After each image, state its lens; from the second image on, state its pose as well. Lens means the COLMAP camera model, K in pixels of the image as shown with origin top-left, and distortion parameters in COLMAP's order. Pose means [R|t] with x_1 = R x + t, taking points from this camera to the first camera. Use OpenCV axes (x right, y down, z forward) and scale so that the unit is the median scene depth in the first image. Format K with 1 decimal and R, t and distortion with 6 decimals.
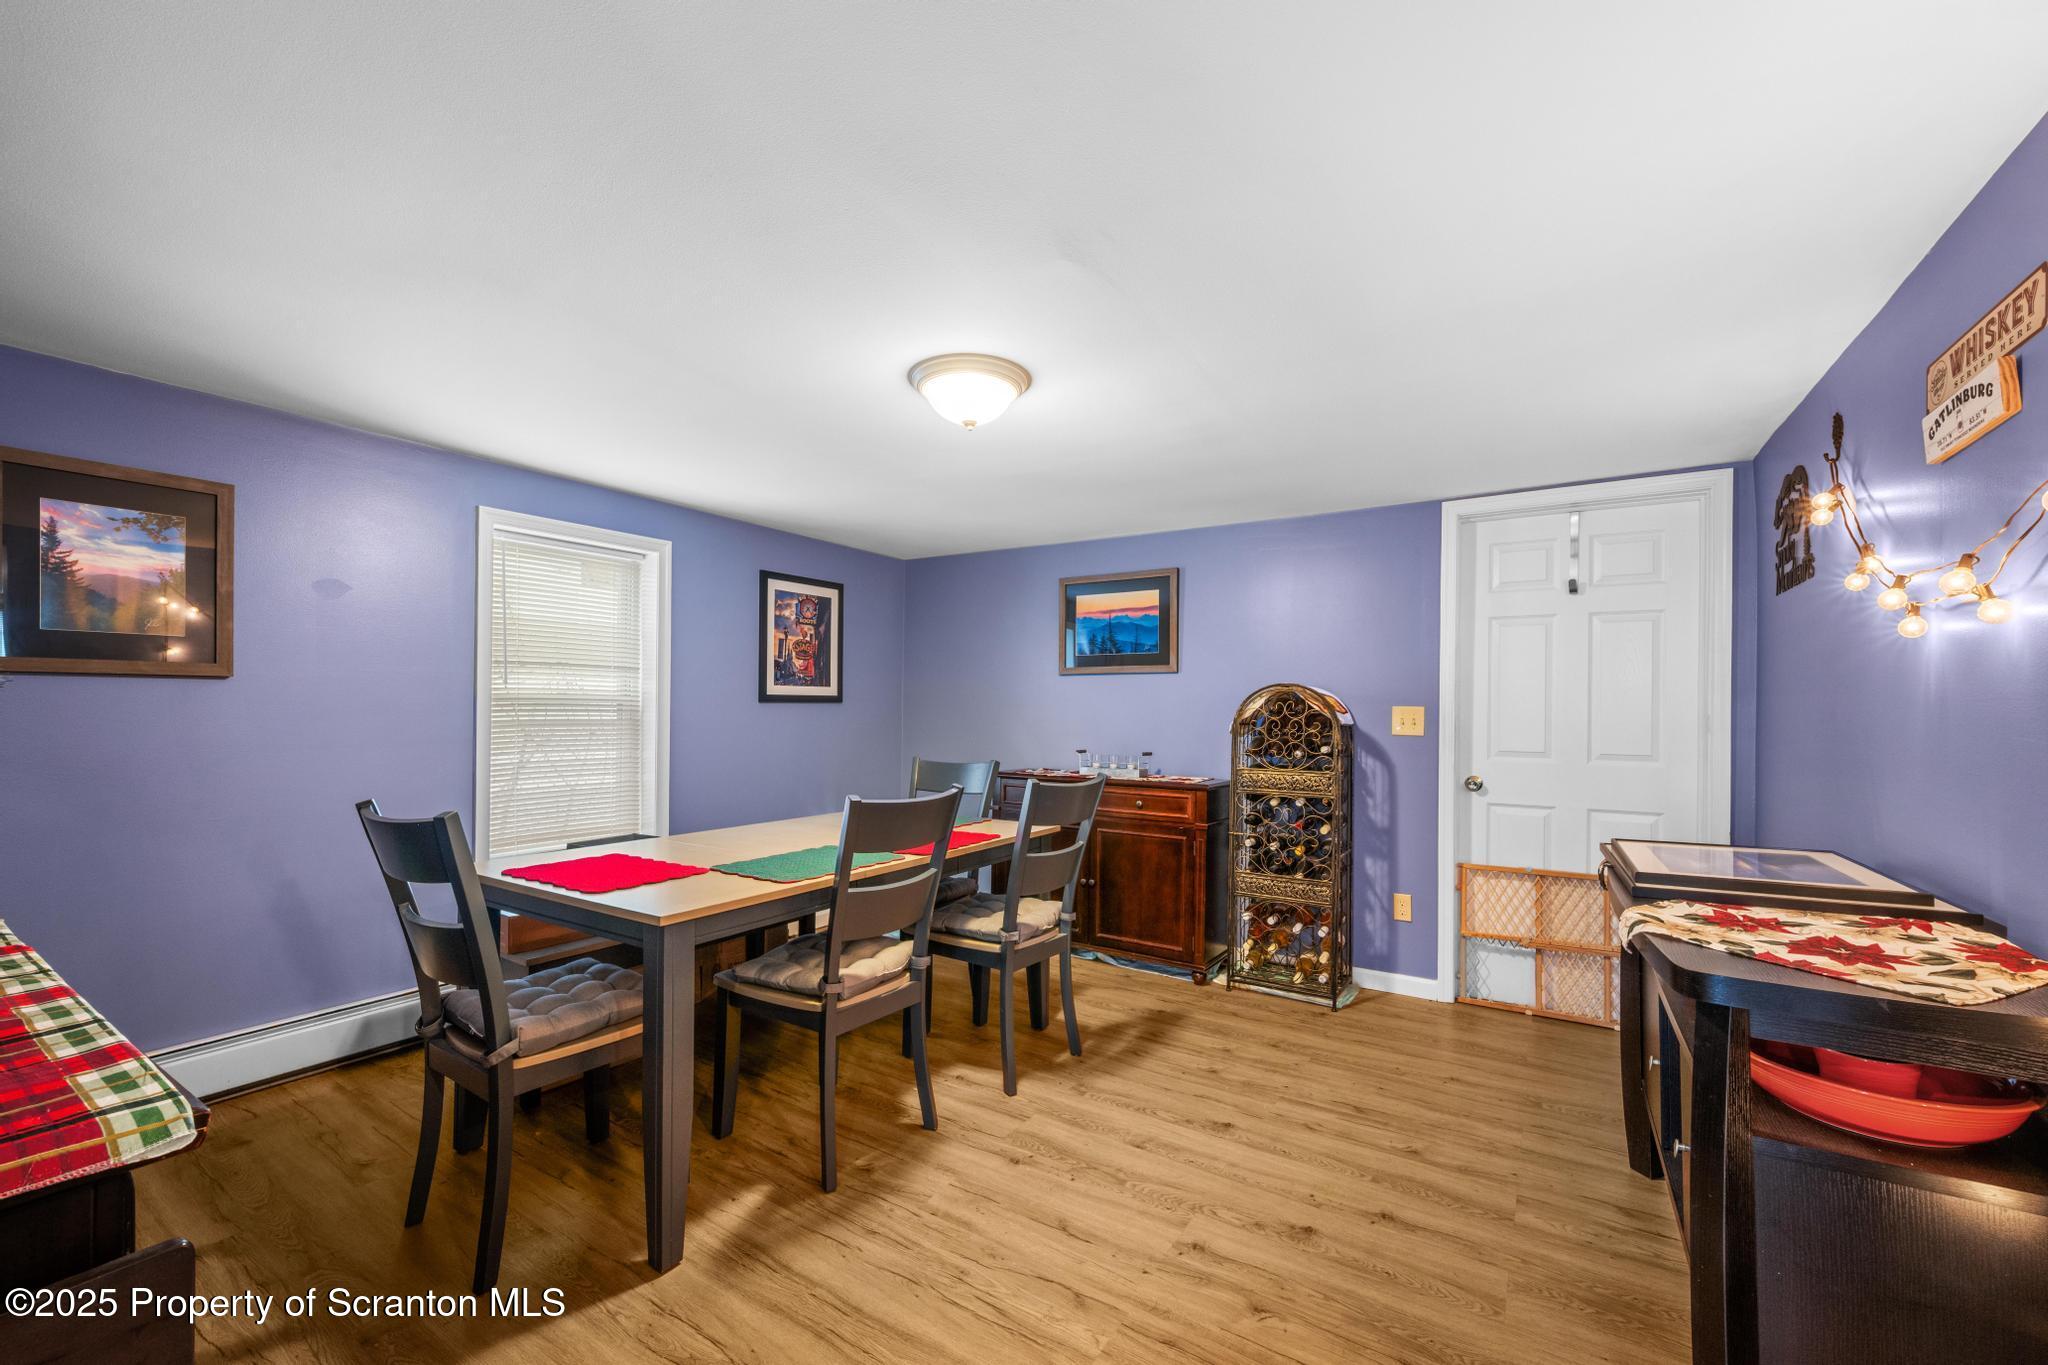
lens RADIAL K [[808.5, 0, 1028.2], [0, 808.5, 700.9], [0, 0, 1]] dist [0.004305, 0.000158]
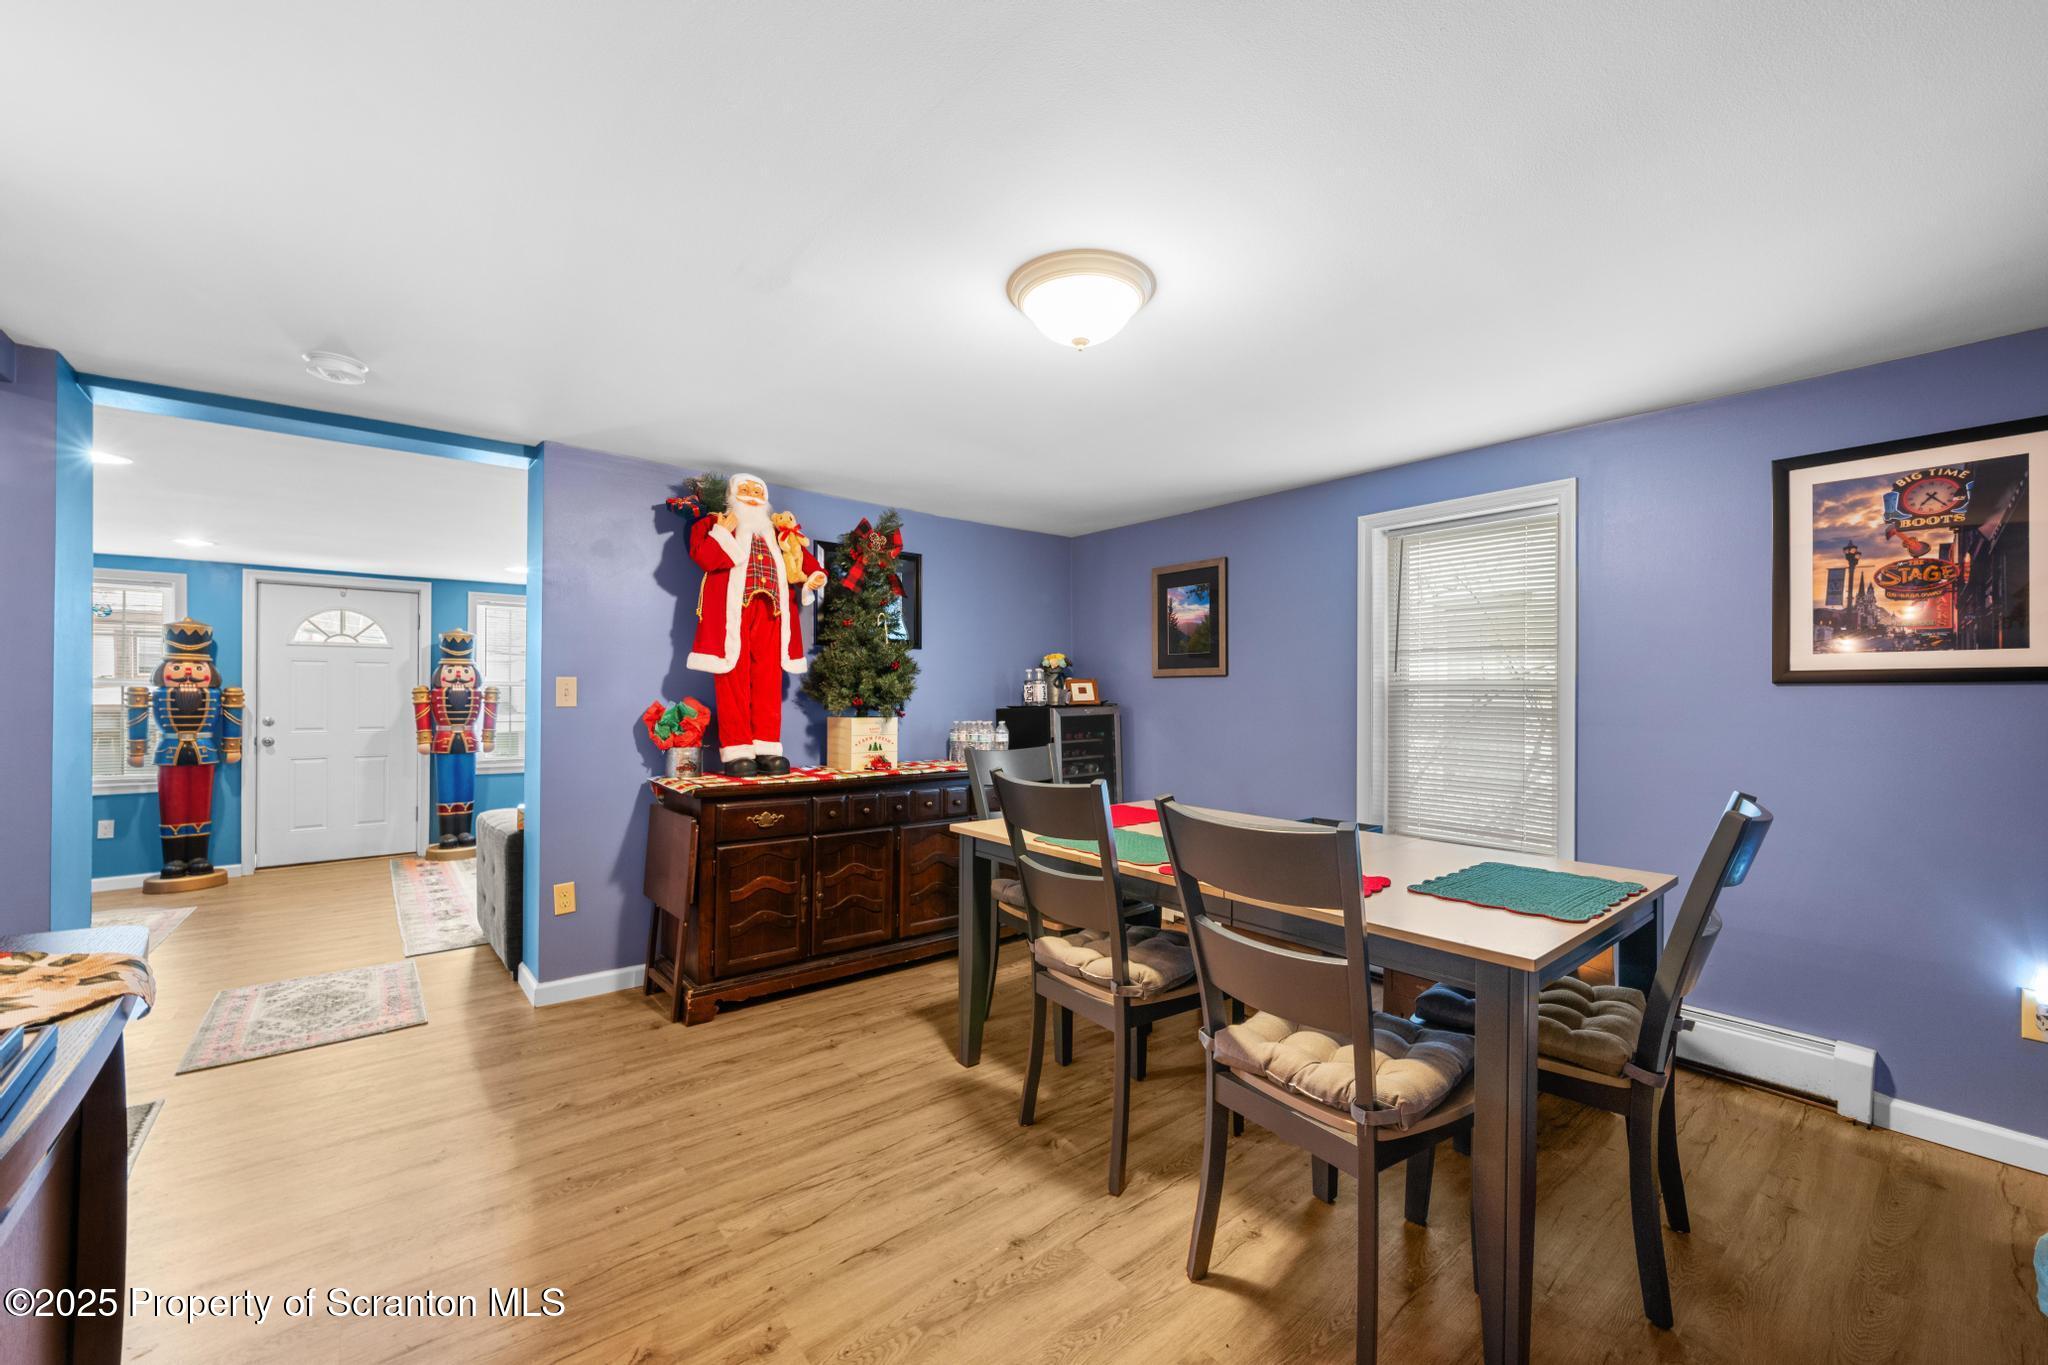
lens RADIAL K [[808.5, 0, 1028.4], [0, 808.5, 687.3], [0, 0, 1]] dist [0.004305, 0.000158]
pose [[-0.305629, -0.013373, -0.952057, 0.752715], [0.003303, 0.999880, -0.015105, 0.020027], [0.952145, -0.007761, -0.305548, 1.241941]]
